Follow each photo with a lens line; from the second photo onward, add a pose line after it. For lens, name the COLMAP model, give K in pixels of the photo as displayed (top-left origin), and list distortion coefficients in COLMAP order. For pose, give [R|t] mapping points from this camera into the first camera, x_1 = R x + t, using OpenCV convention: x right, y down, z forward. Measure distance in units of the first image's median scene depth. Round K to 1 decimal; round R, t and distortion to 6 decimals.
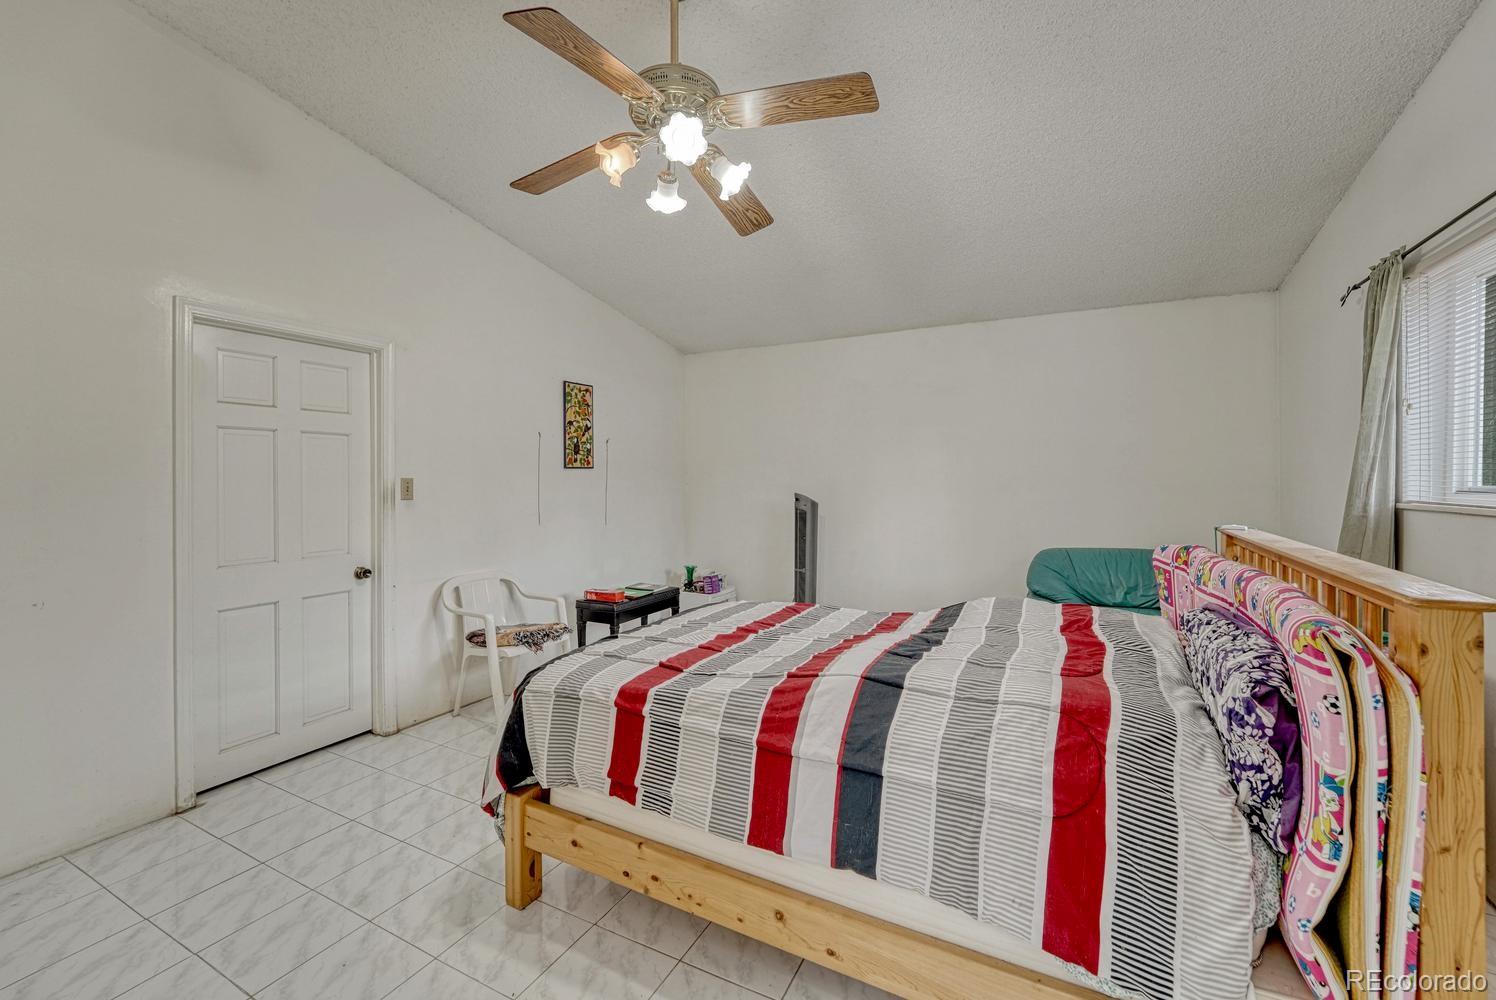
lens RADIAL K [[616.2, 0, 751.1], [0, 616.2, 491.0], [0, 0, 1]] dist [-0.007084, 0.000158]
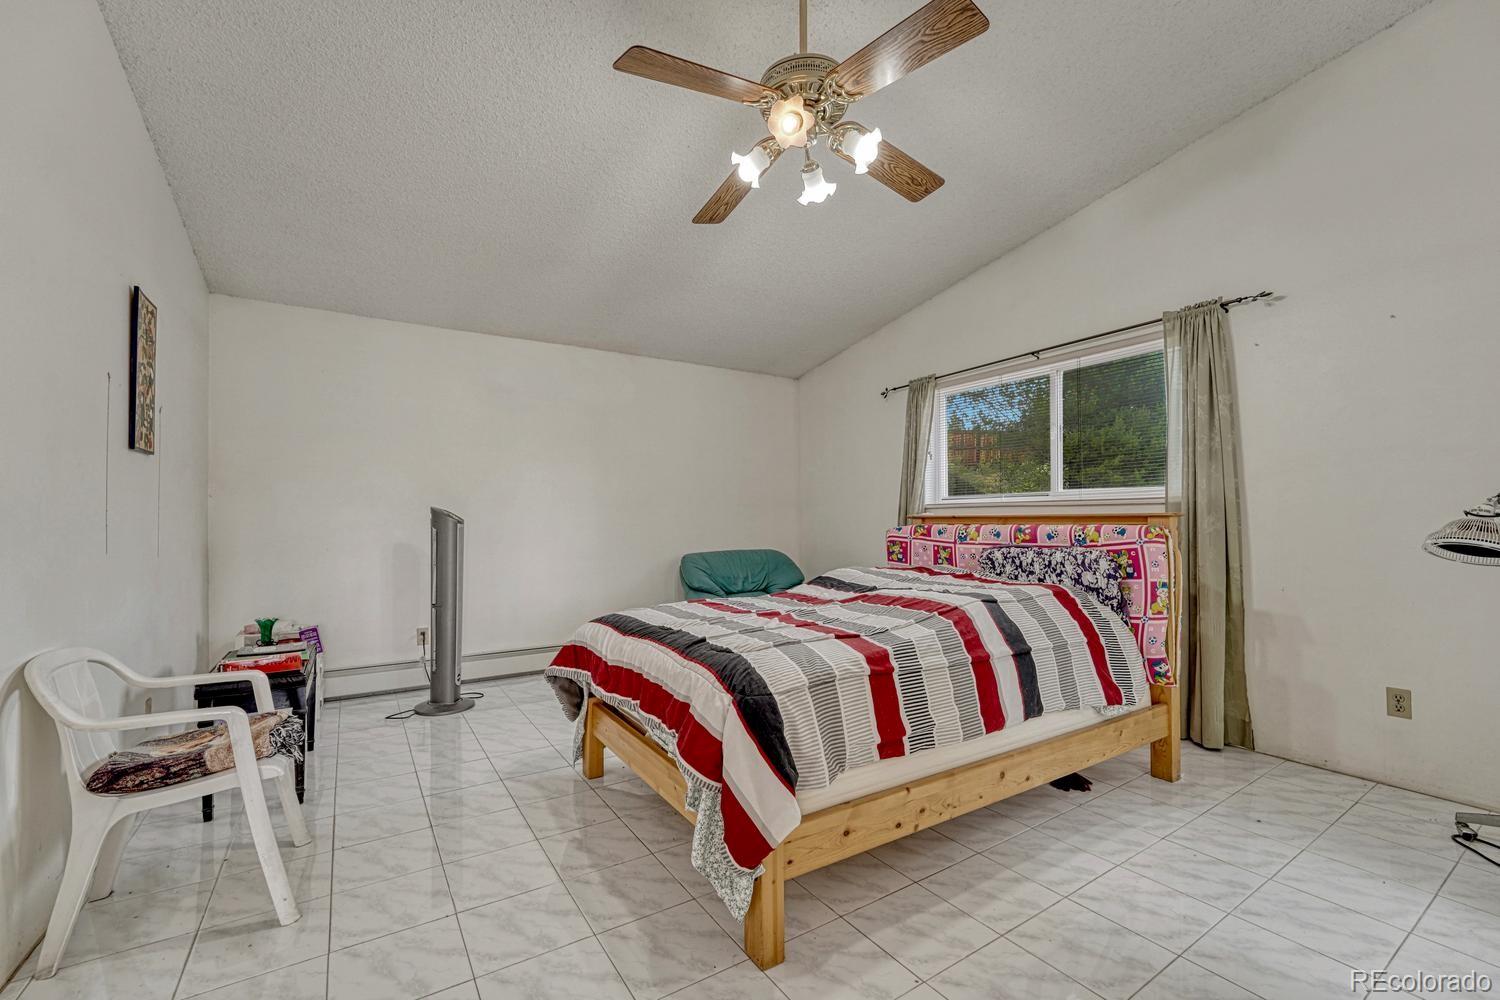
lens RADIAL K [[617.8, 0, 753.9], [0, 617.8, 506.3], [0, 0, 1]] dist [-0.007084, 0.000158]
pose [[0.506024, 0.016055, 0.862370, -0.489062], [0.020308, 0.999328, -0.030521, 0.039970], [-0.862281, 0.032957, 0.505357, 0.258219]]
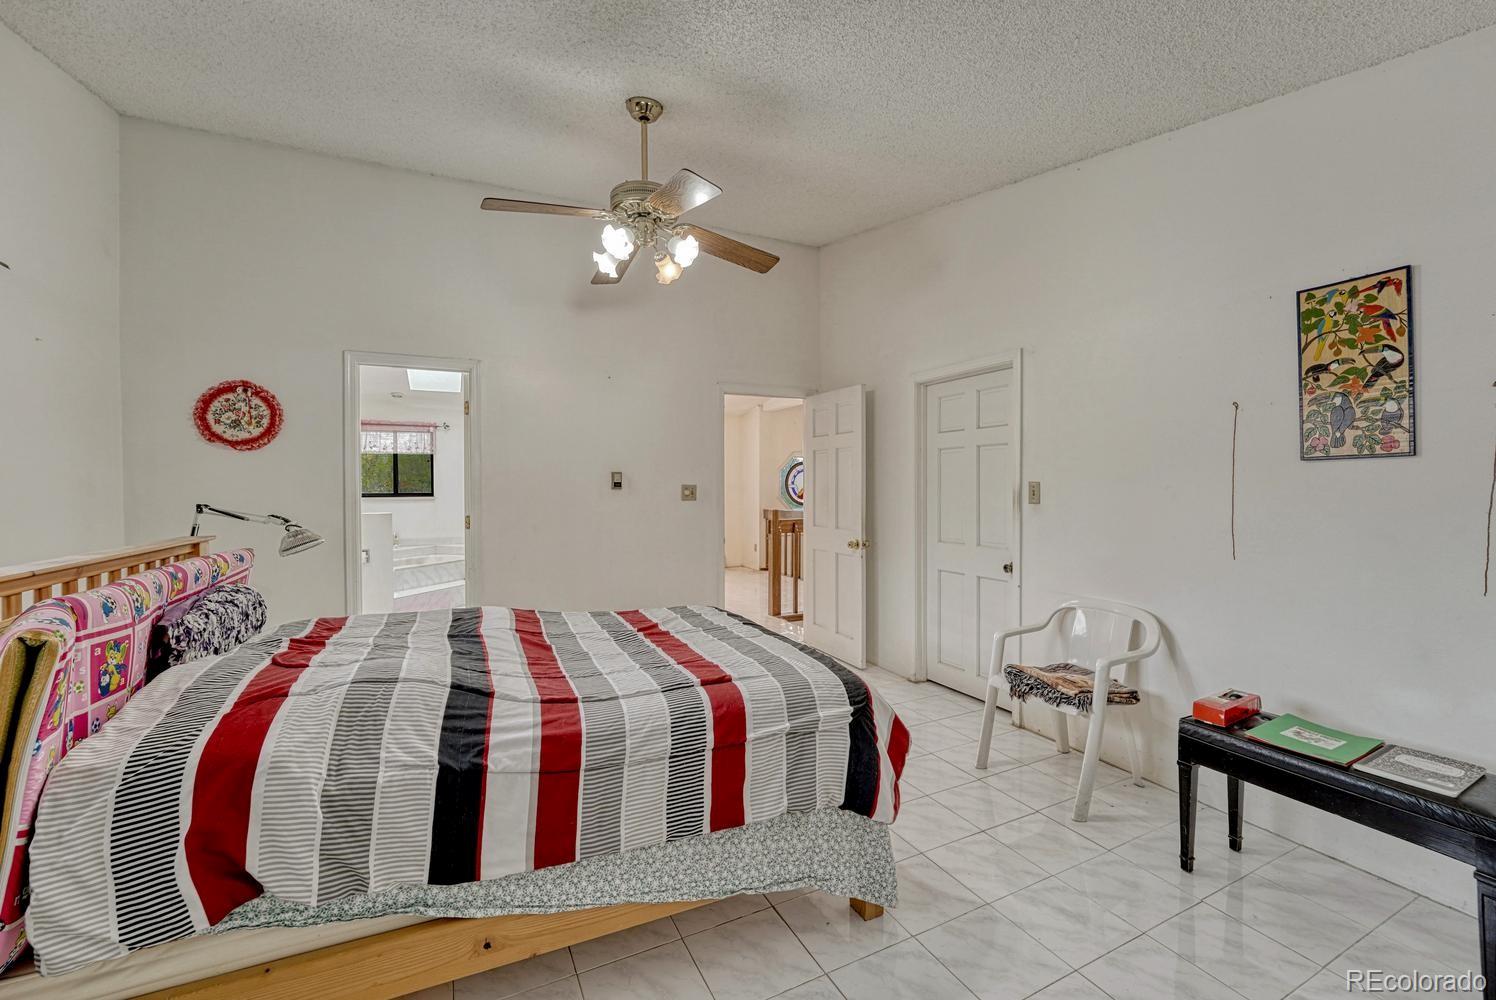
lens RADIAL K [[616.2, 0, 749.7], [0, 616.2, 492.6], [0, 0, 1]] dist [-0.007084, 0.000158]
pose [[-0.609369, 0.012467, -0.792789, 0.387507], [-0.010891, 0.999650, 0.024090, -0.017054], [0.792812, 0.023314, -0.609020, 0.945405]]
